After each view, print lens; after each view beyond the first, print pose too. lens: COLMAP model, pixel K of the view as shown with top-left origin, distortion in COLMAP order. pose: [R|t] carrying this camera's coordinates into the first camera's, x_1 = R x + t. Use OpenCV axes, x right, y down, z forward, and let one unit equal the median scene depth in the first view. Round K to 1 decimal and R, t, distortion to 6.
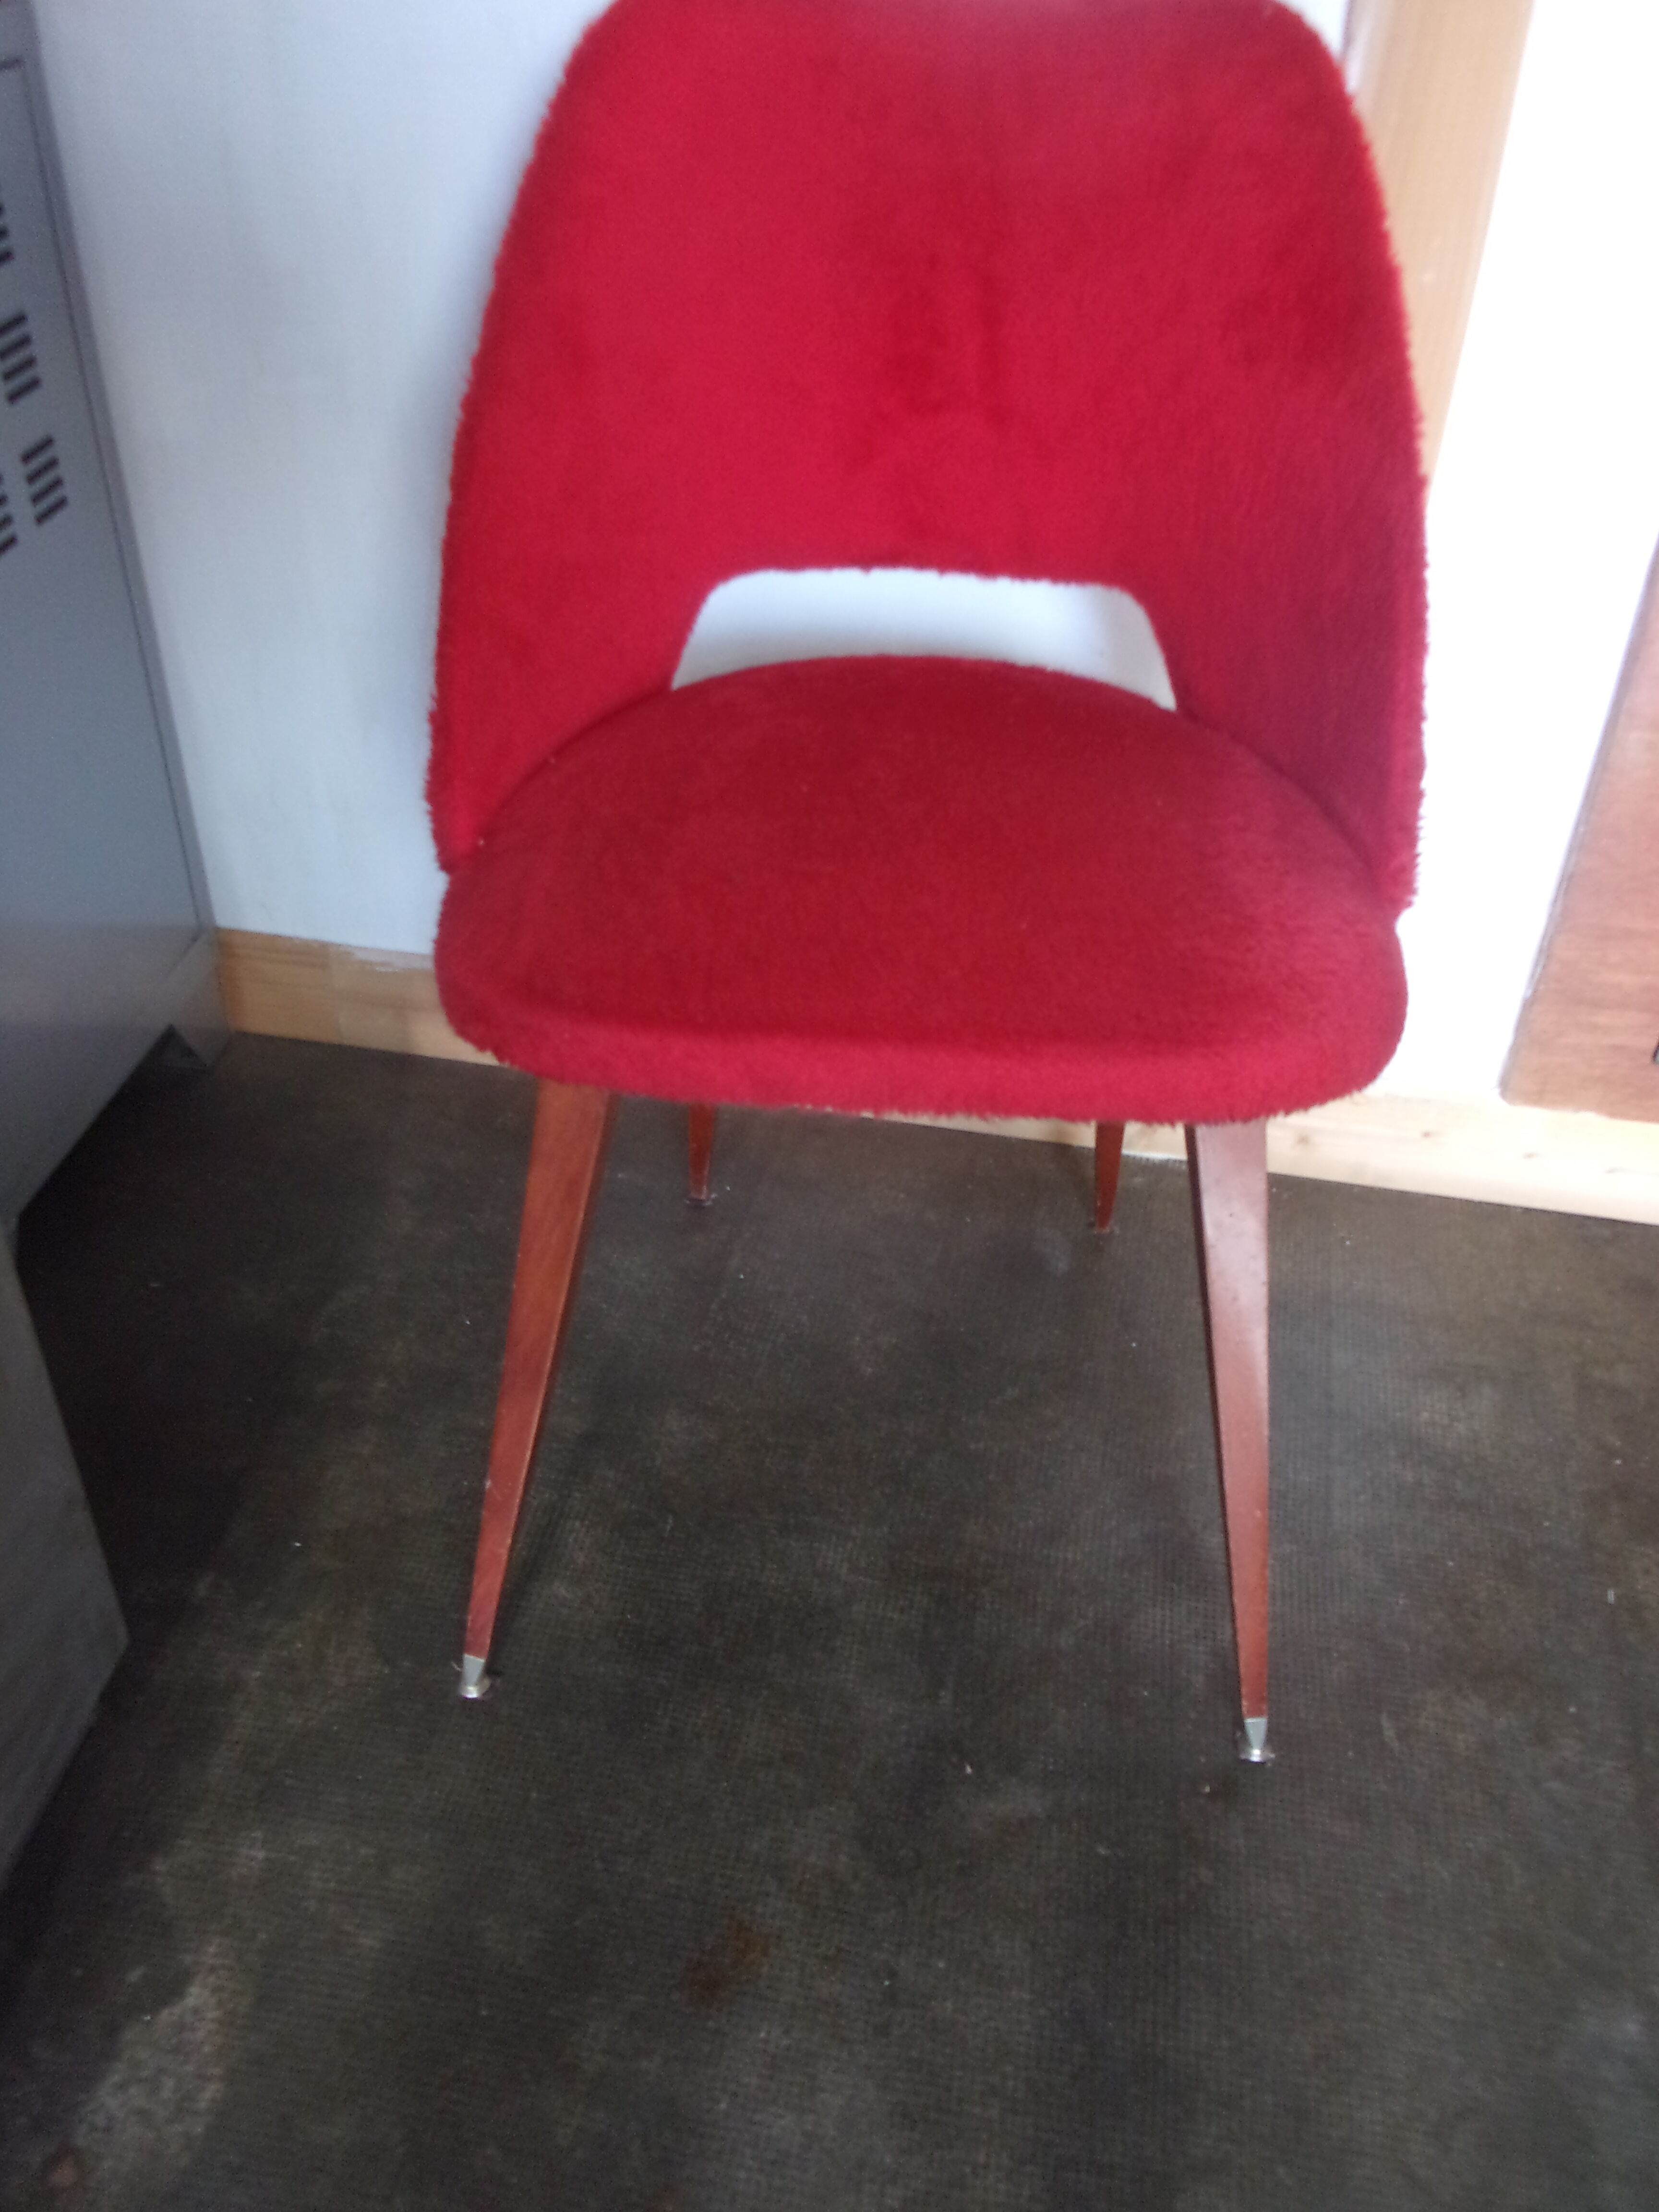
lens RADIAL K [[1830.8, 0, 829.5], [0, 1830.8, 1106.0], [0, 0, 1]] dist [0.007596, -0.014482]
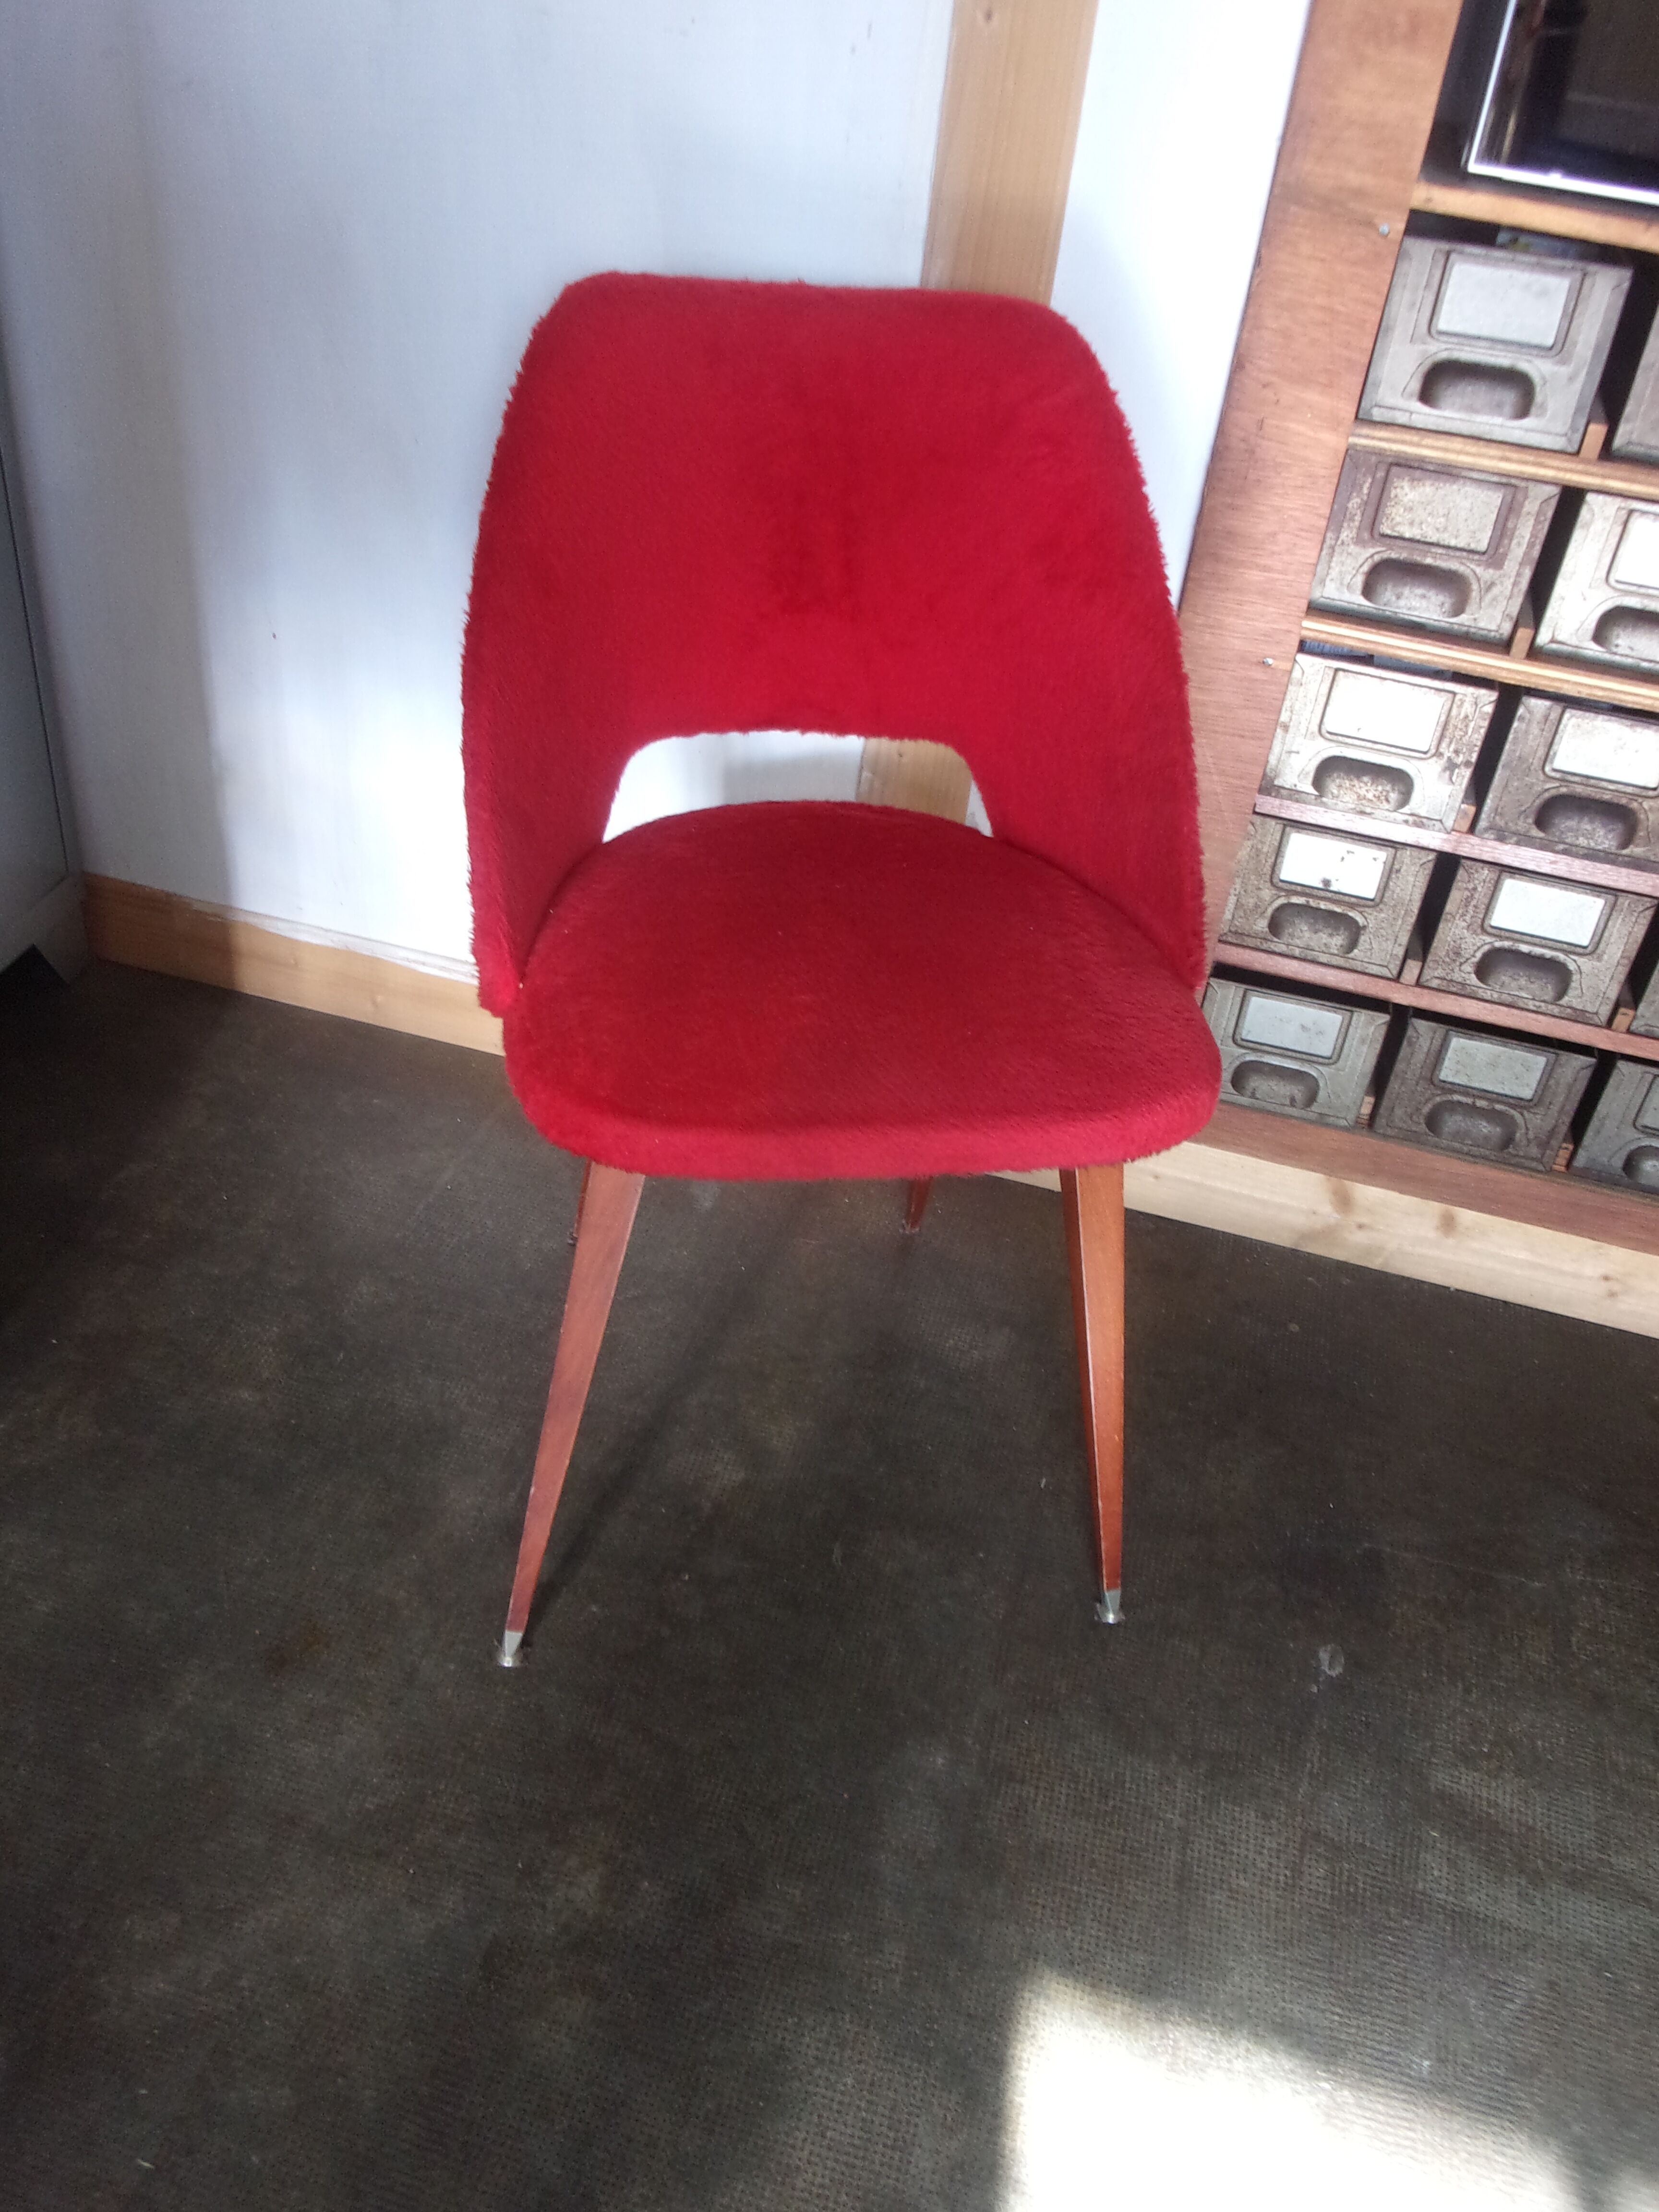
lens RADIAL K [[1850.6, 0, 829.5], [0, 1850.6, 1106.0], [0, 0, 1]] dist [0.001201, -0.020580]
pose [[0.994593, 0.103587, -0.007375, 0.266177], [-0.103699, 0.994464, -0.016960, 0.039907], [0.005577, 0.017633, 0.999829, -0.335166]]
